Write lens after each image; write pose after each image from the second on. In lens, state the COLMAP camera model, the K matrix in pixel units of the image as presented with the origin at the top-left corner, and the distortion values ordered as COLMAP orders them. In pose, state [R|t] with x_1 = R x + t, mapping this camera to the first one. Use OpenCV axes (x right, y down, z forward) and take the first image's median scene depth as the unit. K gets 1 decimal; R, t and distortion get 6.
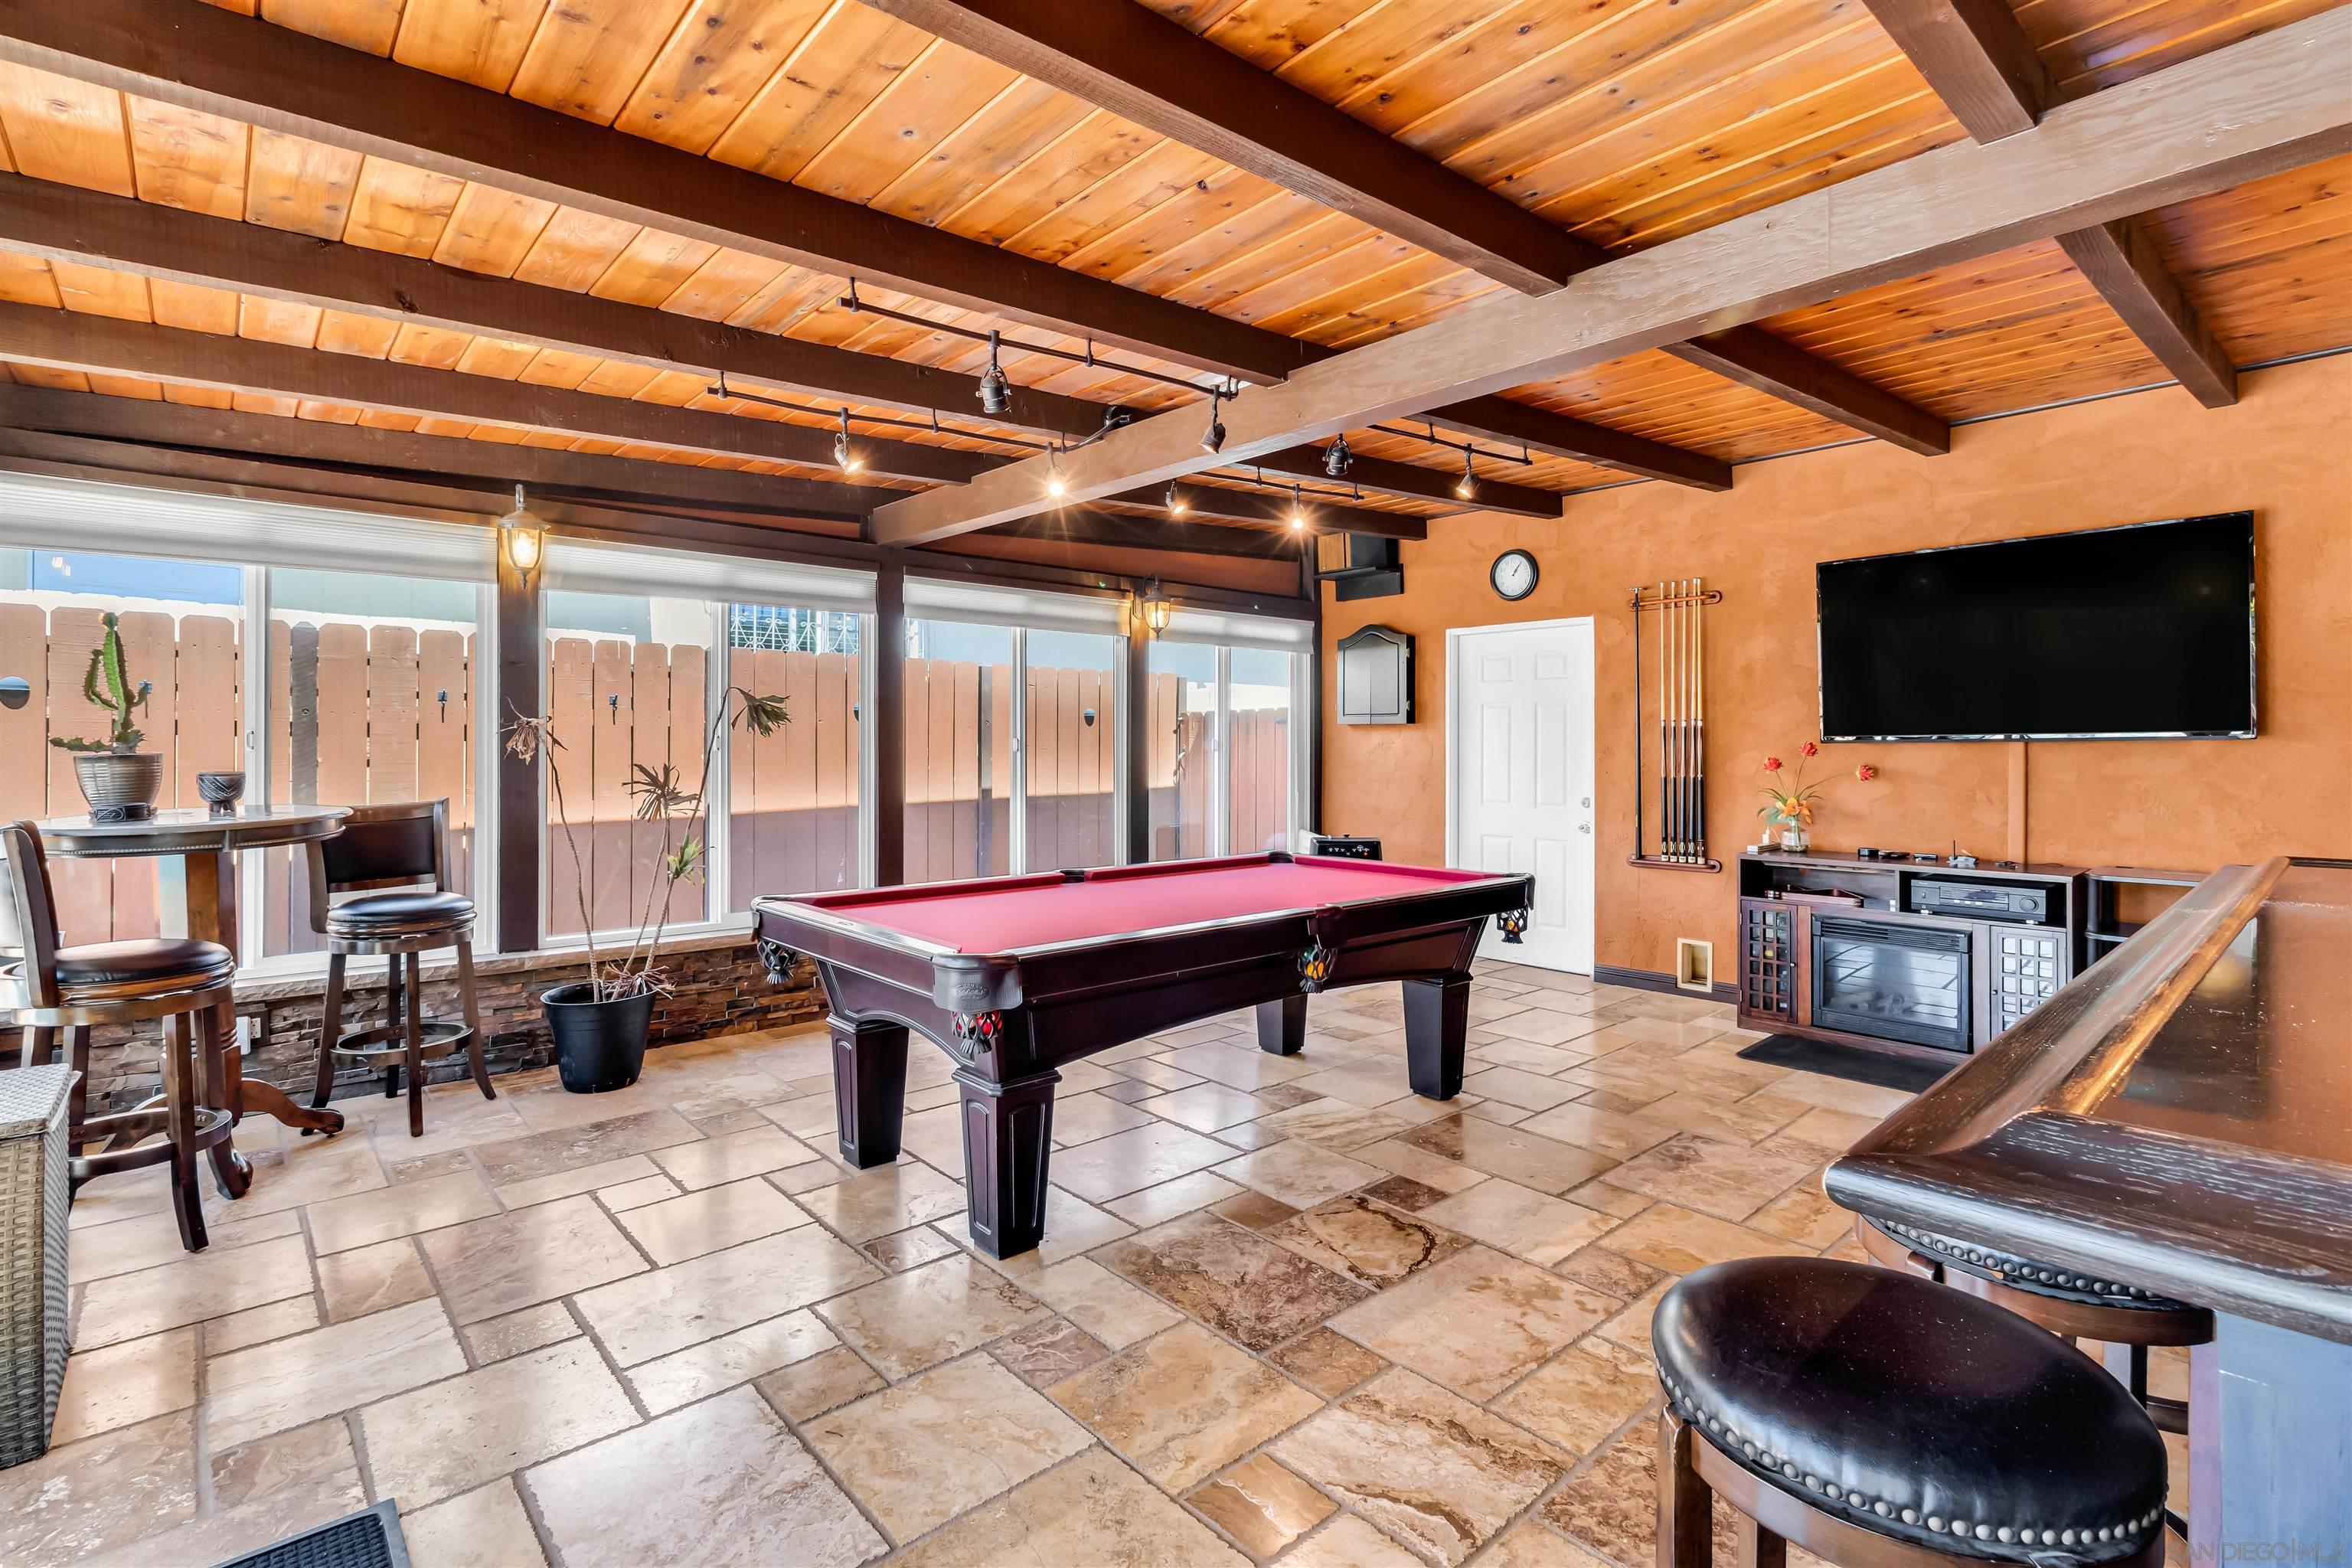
lens RADIAL K [[1065.8, 0, 1180.7], [0, 1065.8, 685.2], [0, 0, 1]] dist [0.002185, 0.000407]
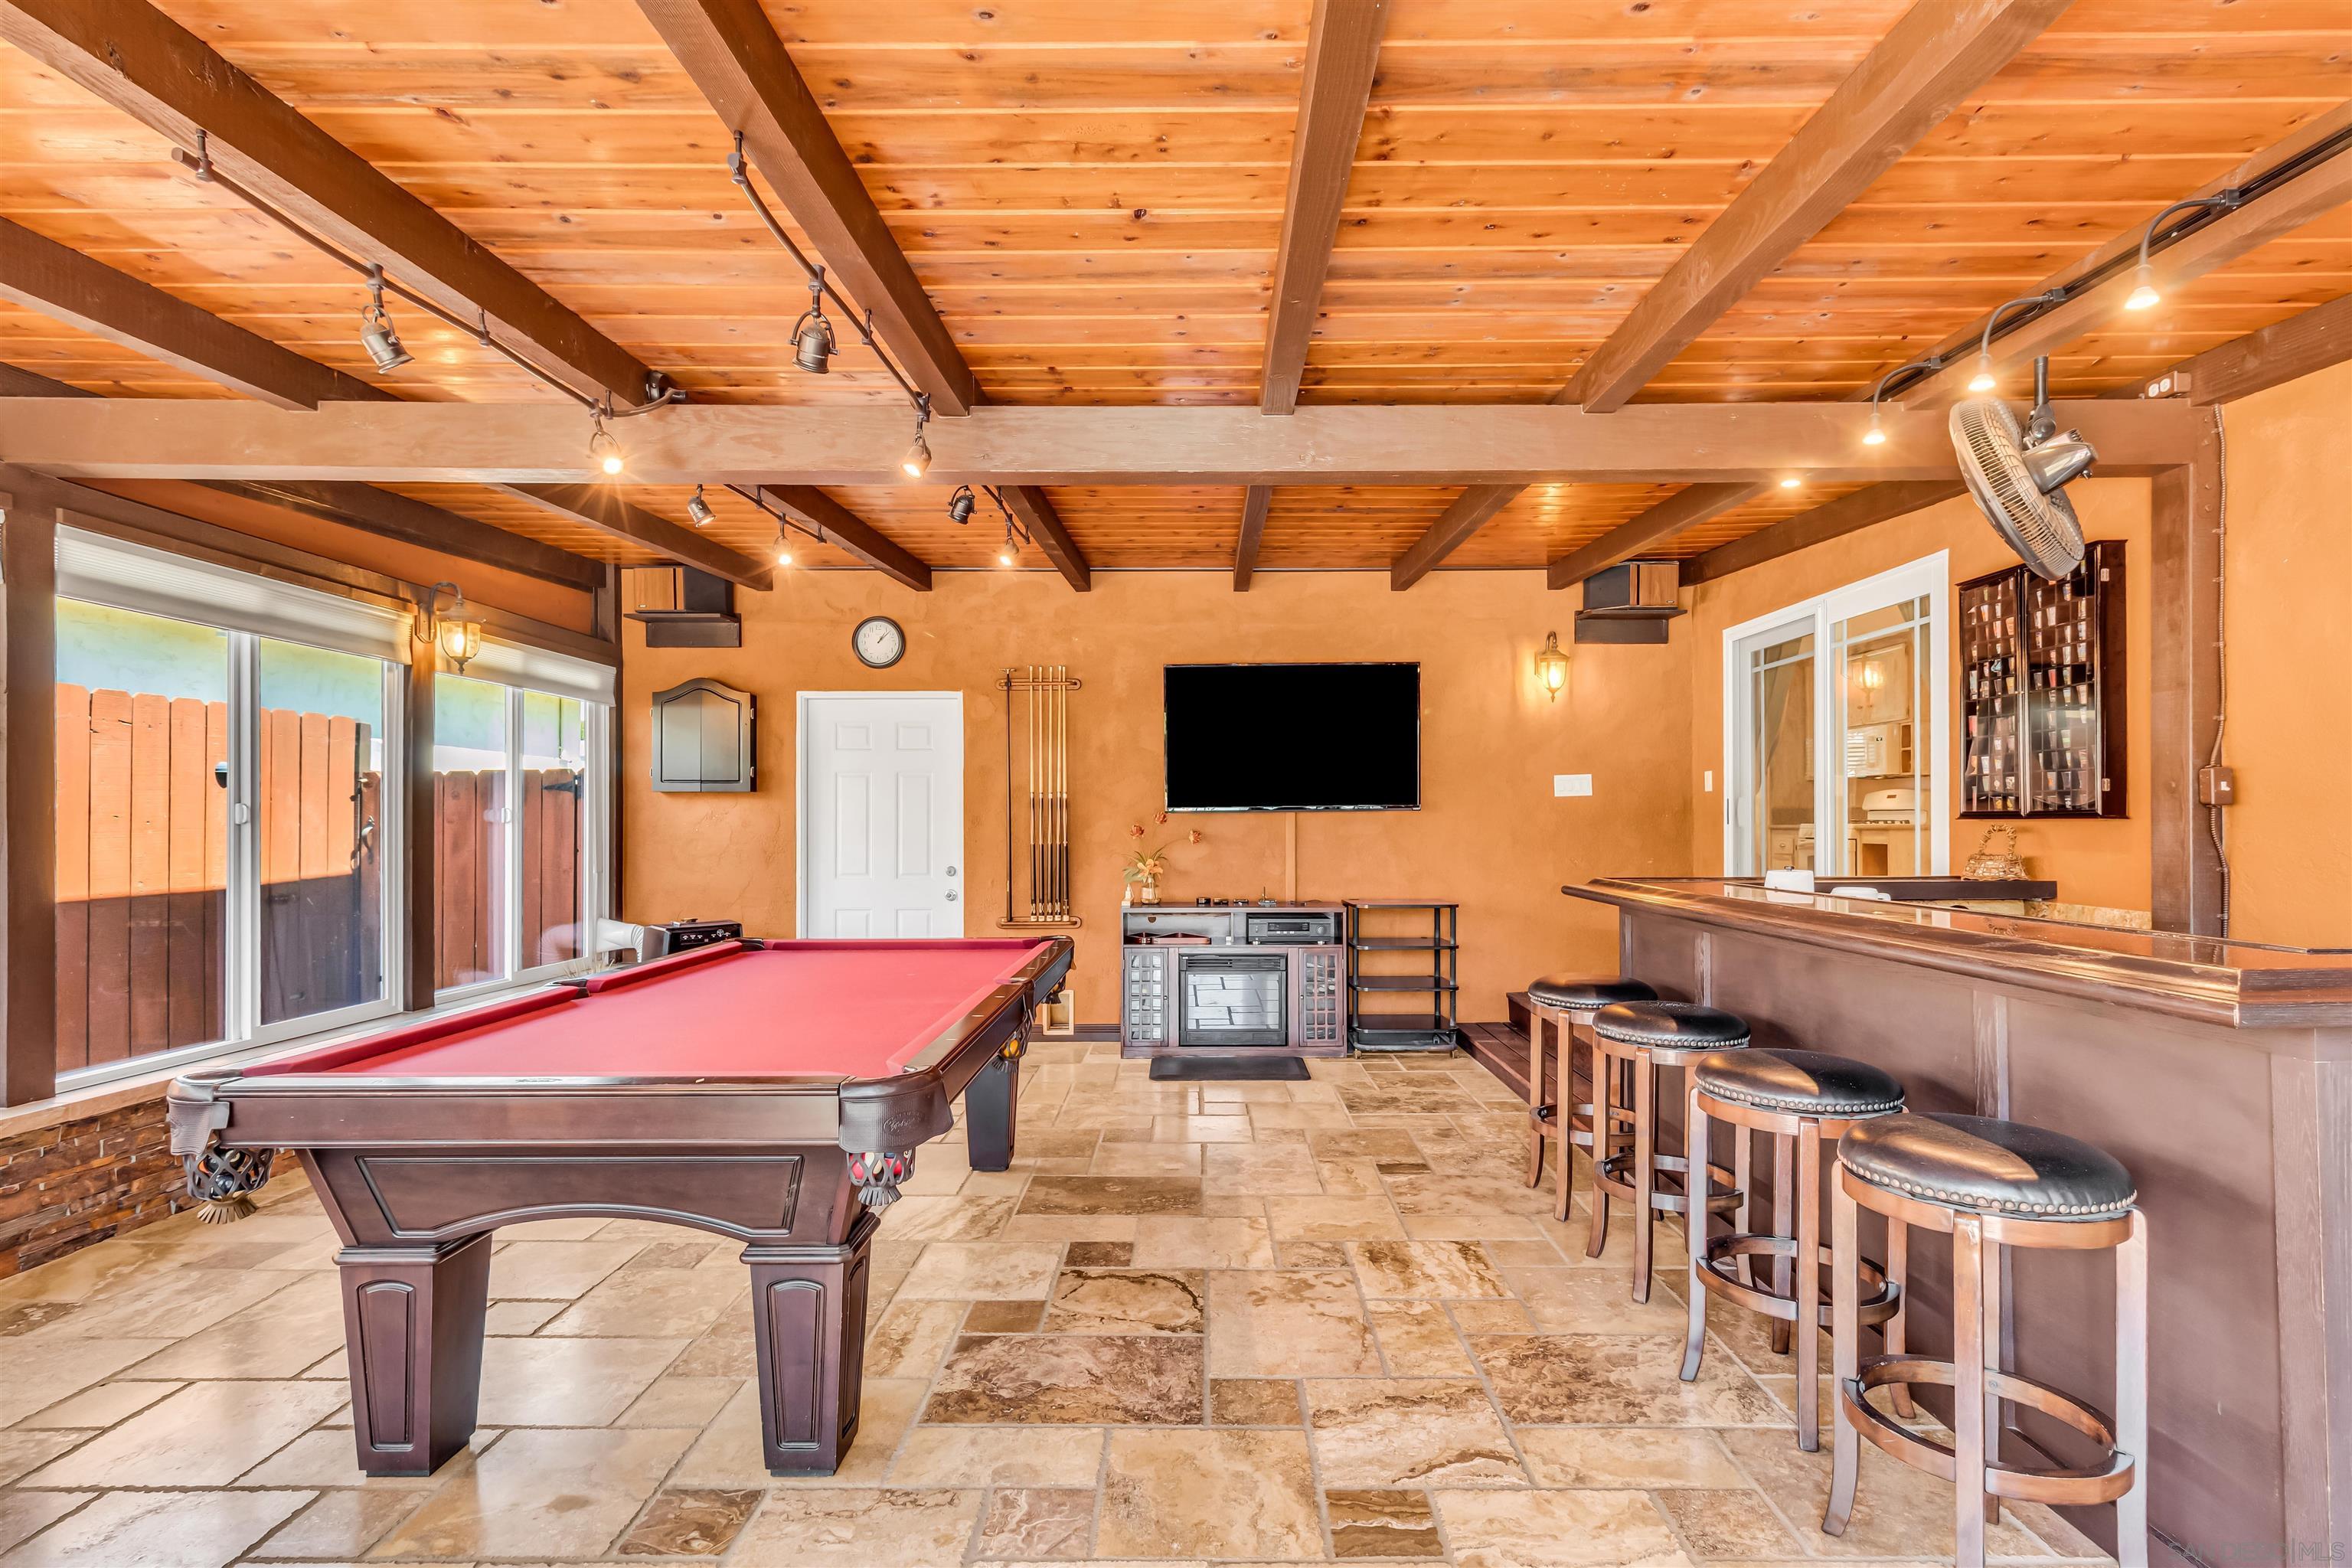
lens RADIAL K [[1096.0, 0, 1171.2], [0, 1096.0, 757.6], [0, 0, 1]] dist [0.000393, 0.000143]
pose [[0.676803, 0.040485, 0.735051, -0.295205], [-0.039954, 0.999035, -0.018237, 0.012612], [-0.735080, -0.017025, 0.677767, 0.142339]]
